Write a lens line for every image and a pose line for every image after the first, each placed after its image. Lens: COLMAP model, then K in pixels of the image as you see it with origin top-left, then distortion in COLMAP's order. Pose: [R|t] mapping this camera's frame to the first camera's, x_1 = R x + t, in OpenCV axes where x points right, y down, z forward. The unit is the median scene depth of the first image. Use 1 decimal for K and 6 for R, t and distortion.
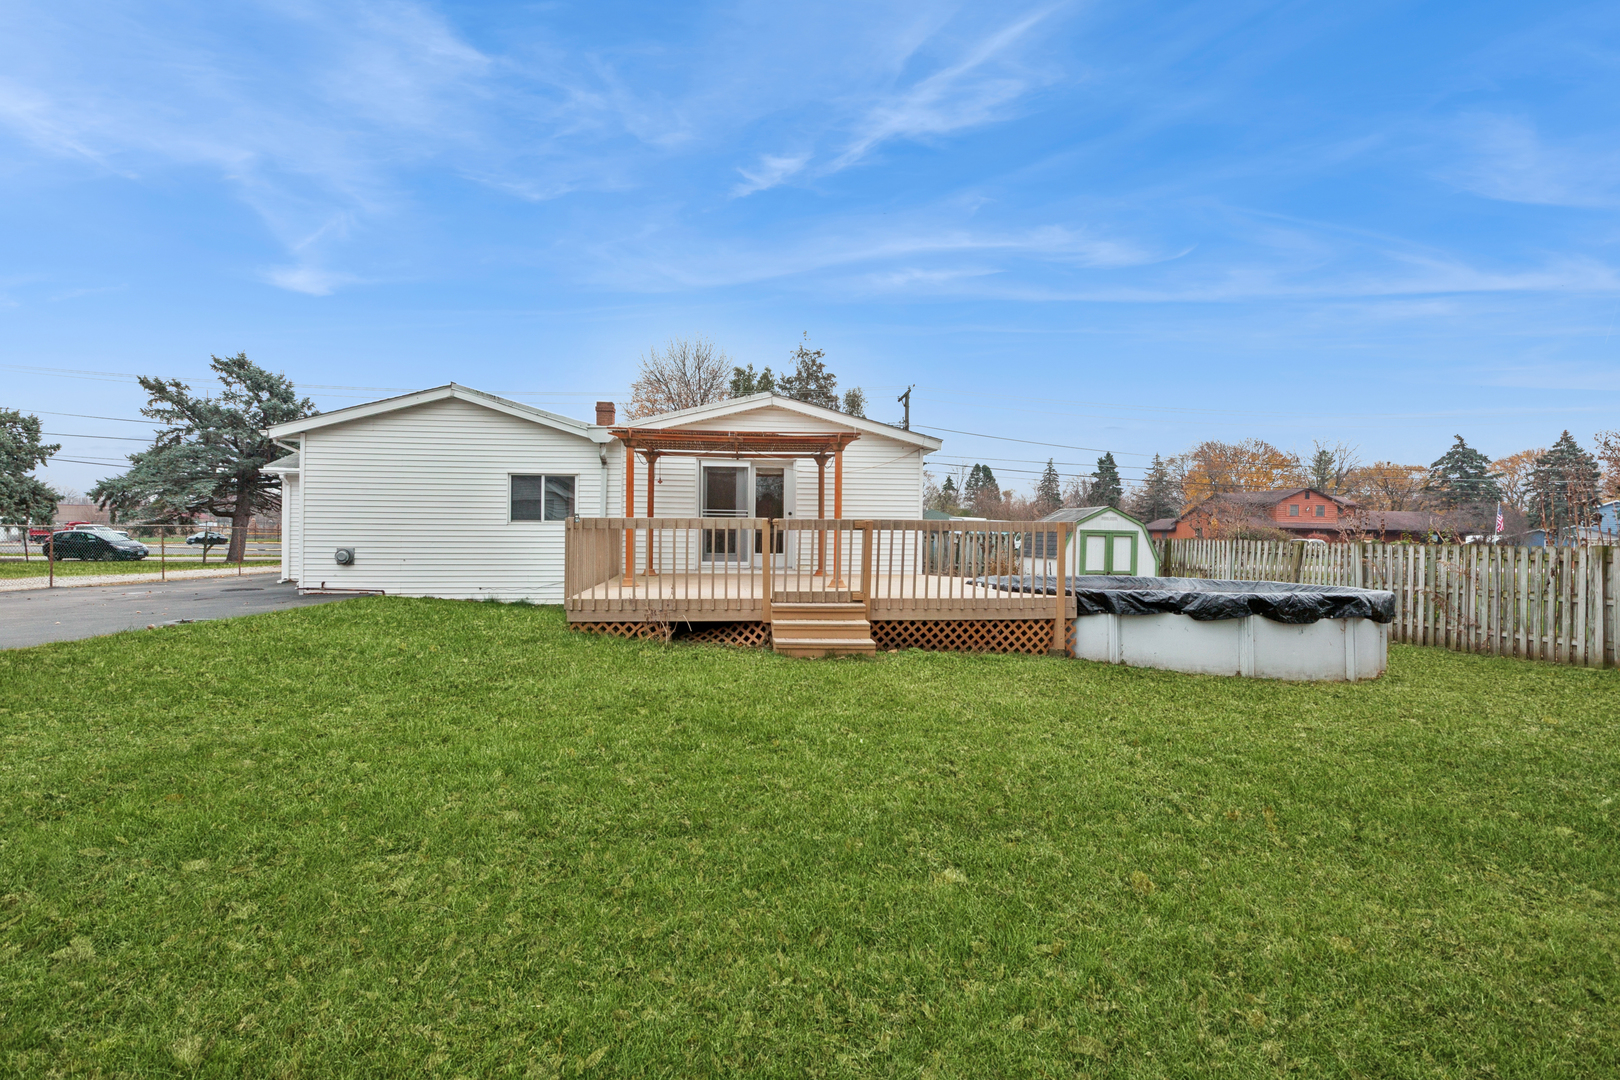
lens RADIAL K [[686.1, 0, 810.8], [0, 686.1, 531.8], [0, 0, 1]] dist [0.000268, -0.000016]
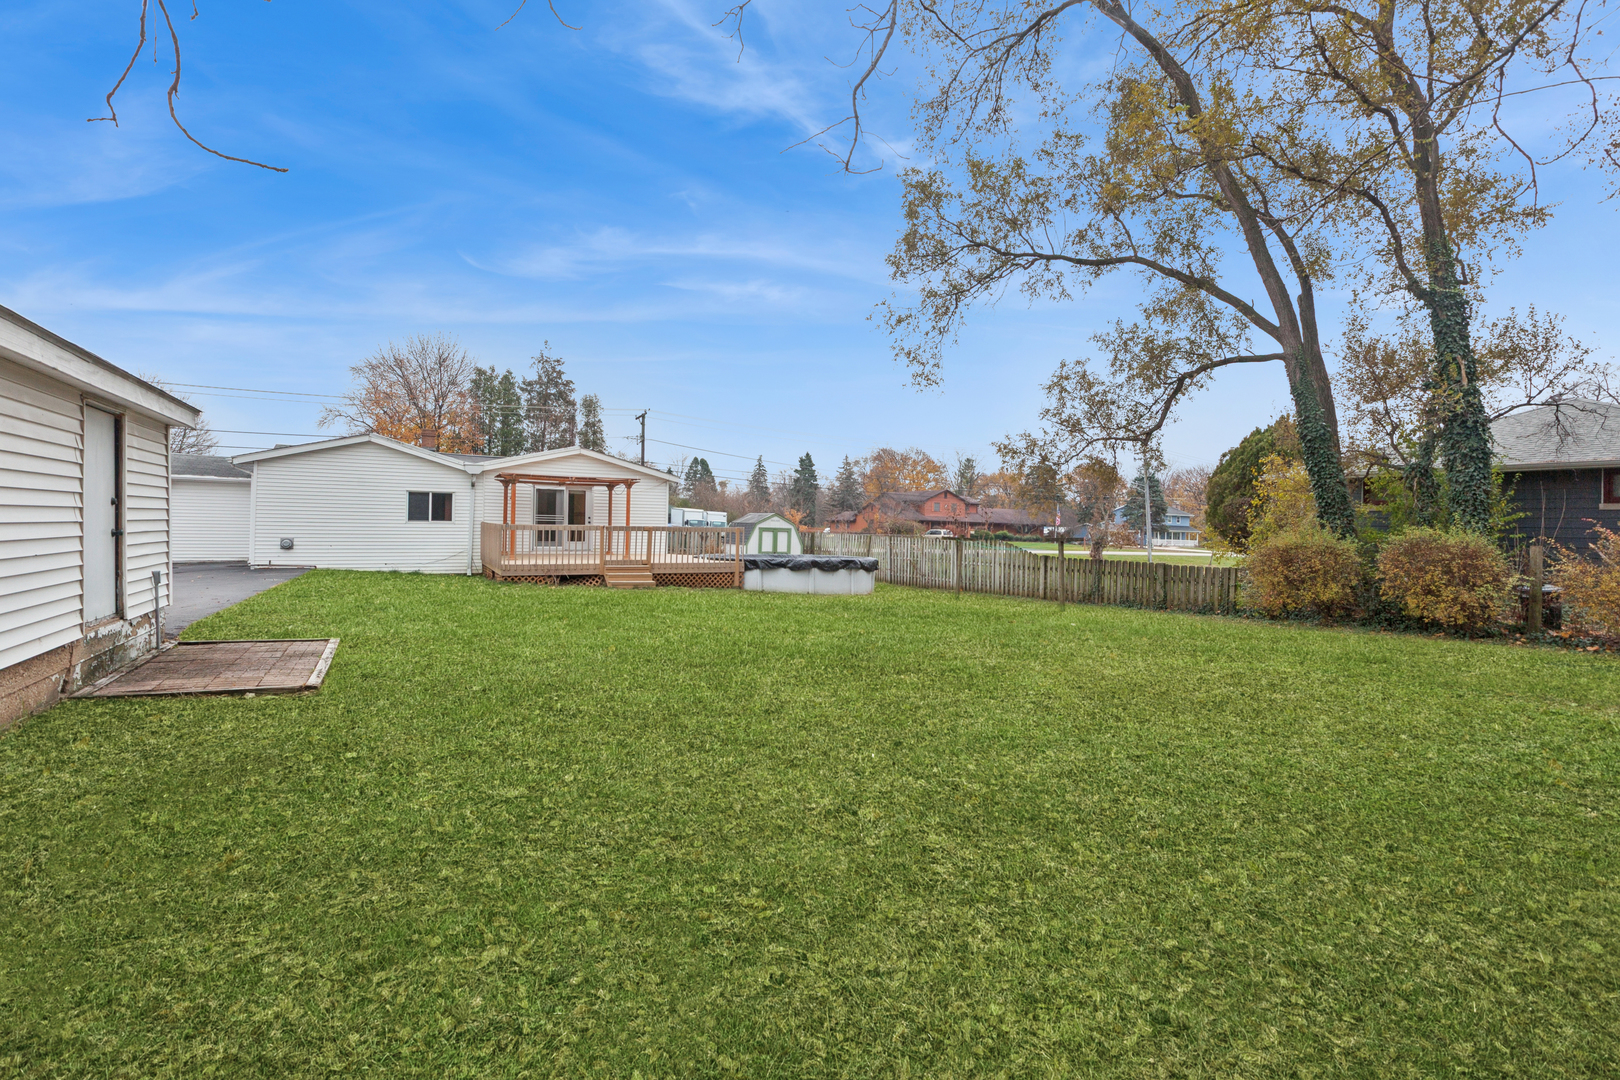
lens RADIAL K [[686.1, 0, 810.8], [0, 686.1, 531.8], [0, 0, 1]] dist [0.000268, -0.000016]
pose [[0.918610, 0.006030, 0.395119, -0.152616], [-0.014023, 0.999751, 0.017343, -0.022765], [-0.394916, -0.021472, 0.918466, -0.588360]]
